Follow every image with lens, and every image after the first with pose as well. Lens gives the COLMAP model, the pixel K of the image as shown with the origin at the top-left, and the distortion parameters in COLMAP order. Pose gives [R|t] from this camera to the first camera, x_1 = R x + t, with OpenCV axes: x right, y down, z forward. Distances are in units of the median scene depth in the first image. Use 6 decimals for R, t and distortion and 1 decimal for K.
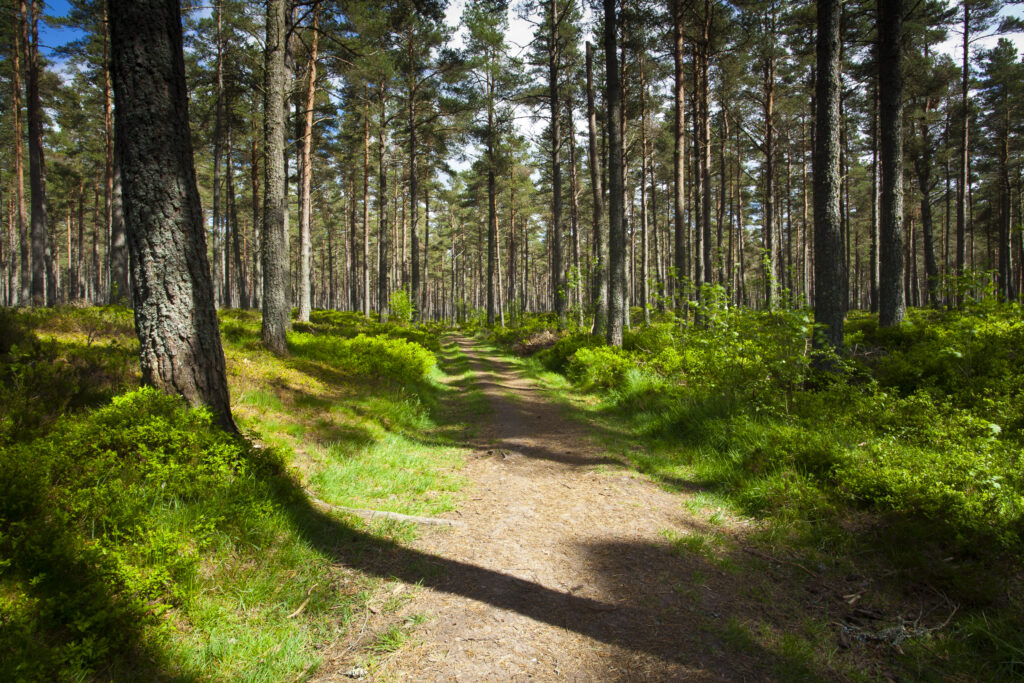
lens RADIAL K [[597.3, 0, 512.0], [0, 597.3, 341.5], [0, 0, 1]] dist [-0.000309, 0.001879]
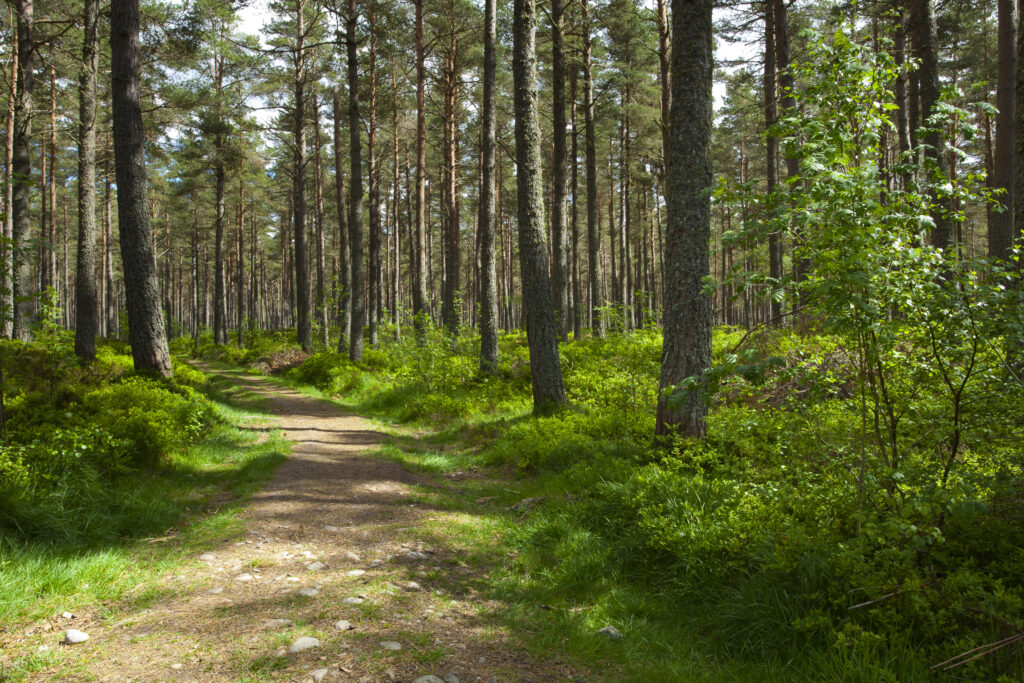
lens RADIAL K [[860.8, 0, 512.0], [0, 860.8, 341.5], [0, 0, 1]] dist [-0.002511, -0.001377]
pose [[0.945972, 0.006154, 0.324191, -0.036412], [0.004695, 0.999455, -0.032672, 0.009514], [-0.324215, 0.032429, 0.945427, -0.286289]]
